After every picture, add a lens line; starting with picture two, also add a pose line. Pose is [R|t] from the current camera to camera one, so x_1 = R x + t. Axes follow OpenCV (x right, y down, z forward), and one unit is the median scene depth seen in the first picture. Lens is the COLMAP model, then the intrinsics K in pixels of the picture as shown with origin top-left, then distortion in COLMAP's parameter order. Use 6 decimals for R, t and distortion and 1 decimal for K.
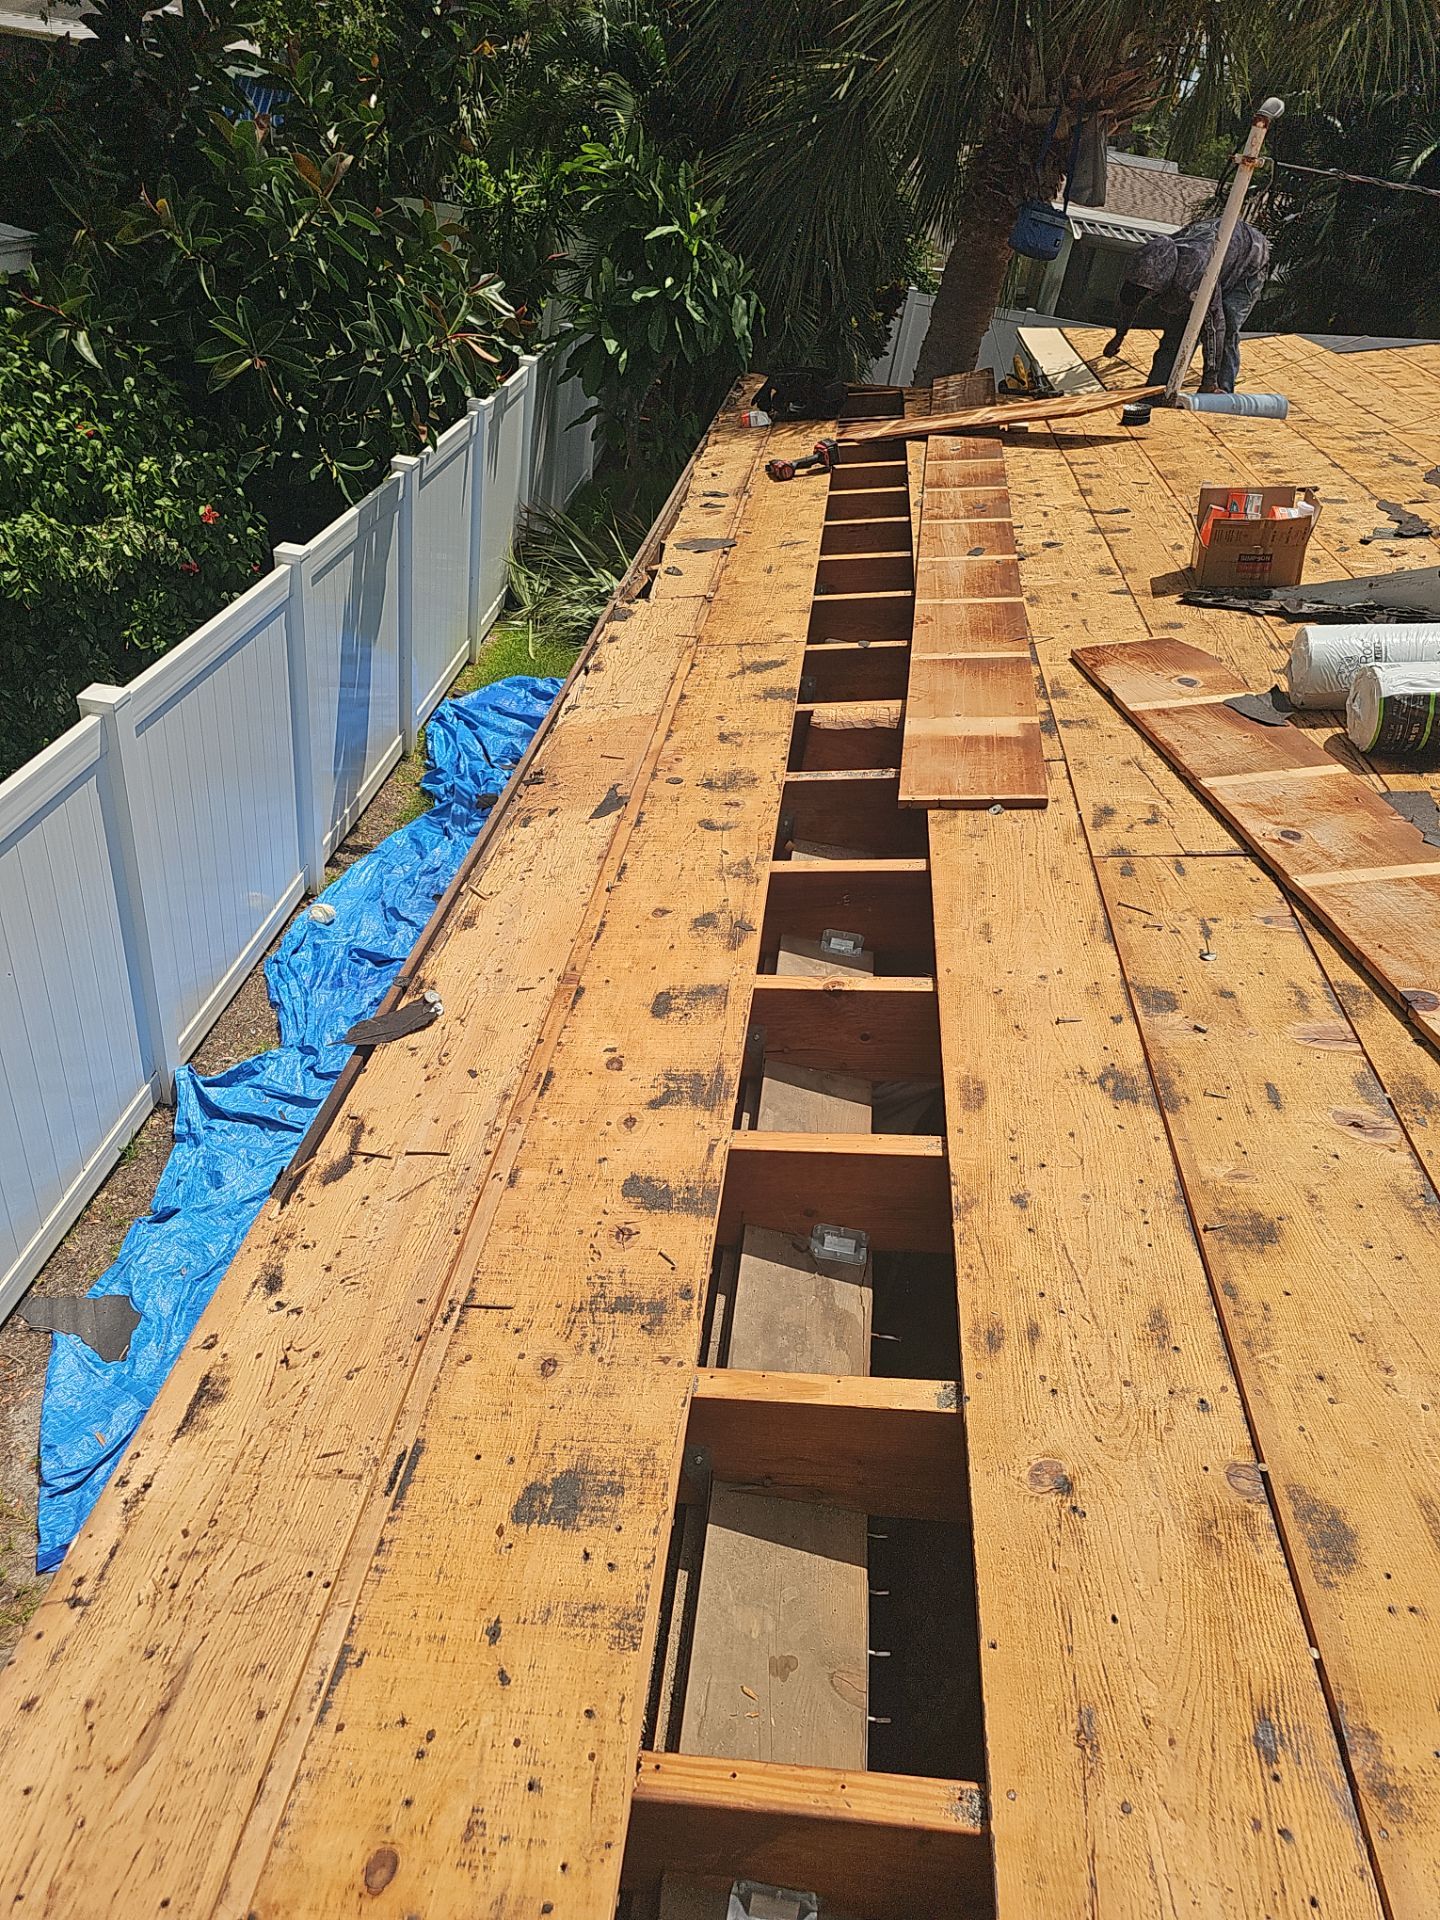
lens RADIAL K [[1181.3, 0, 720.0], [0, 1181.3, 960.0], [0, 0, 1]] dist [0.079777, -0.062764]
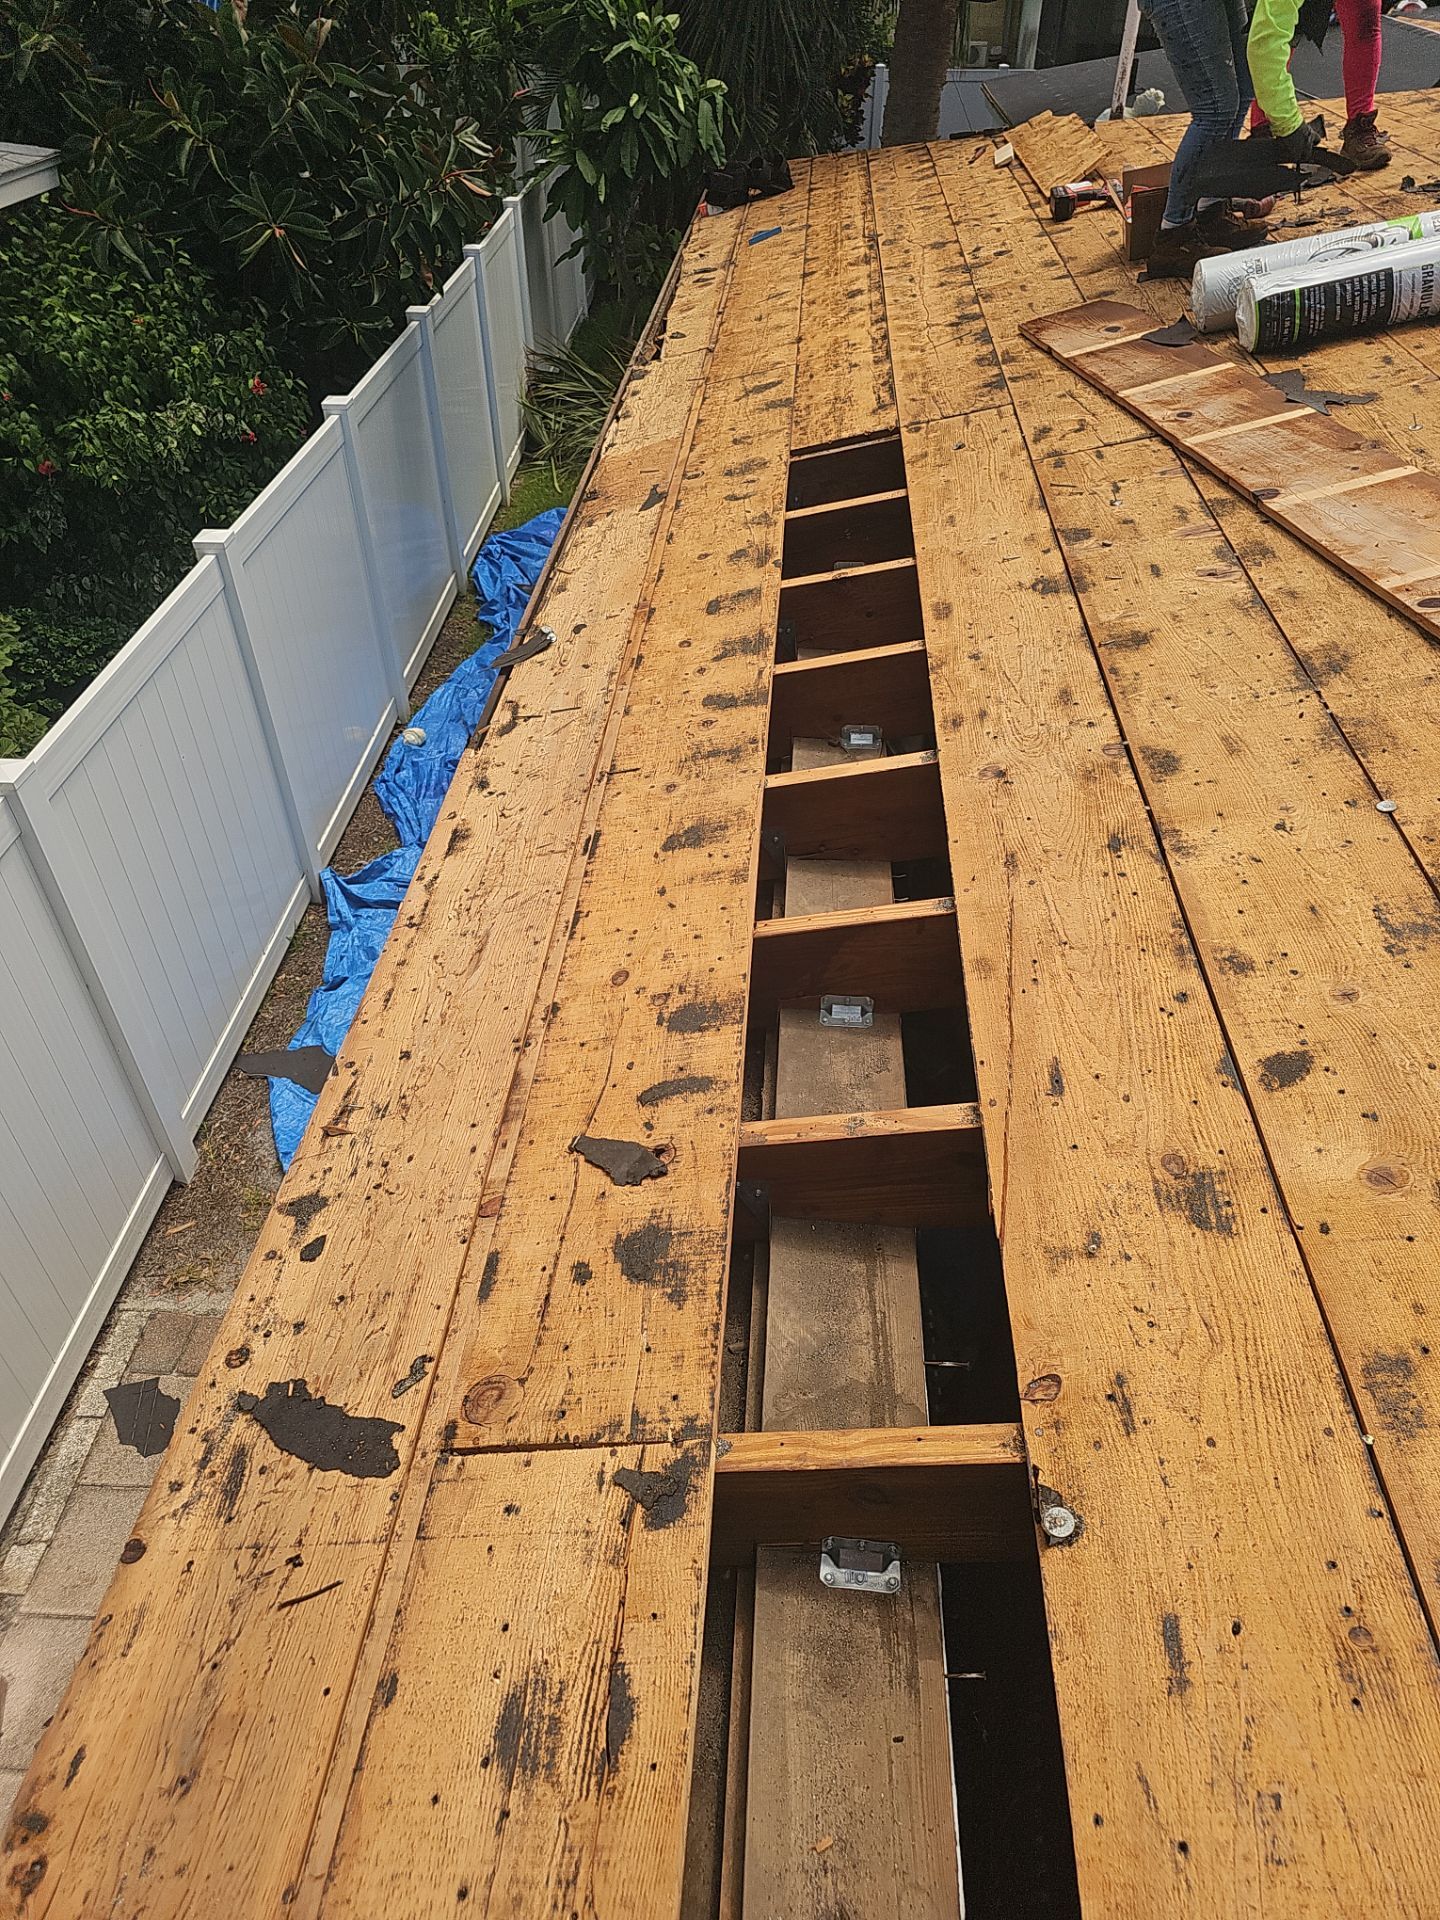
lens RADIAL K [[1181.3, 0, 720.0], [0, 1181.3, 960.0], [0, 0, 1]] dist [0.079777, -0.062764]
pose [[0.989449, -0.131023, -0.061840, -0.009763], [0.136401, 0.986307, 0.092699, 0.278199], [0.048847, -0.100156, 0.993772, -0.351801]]
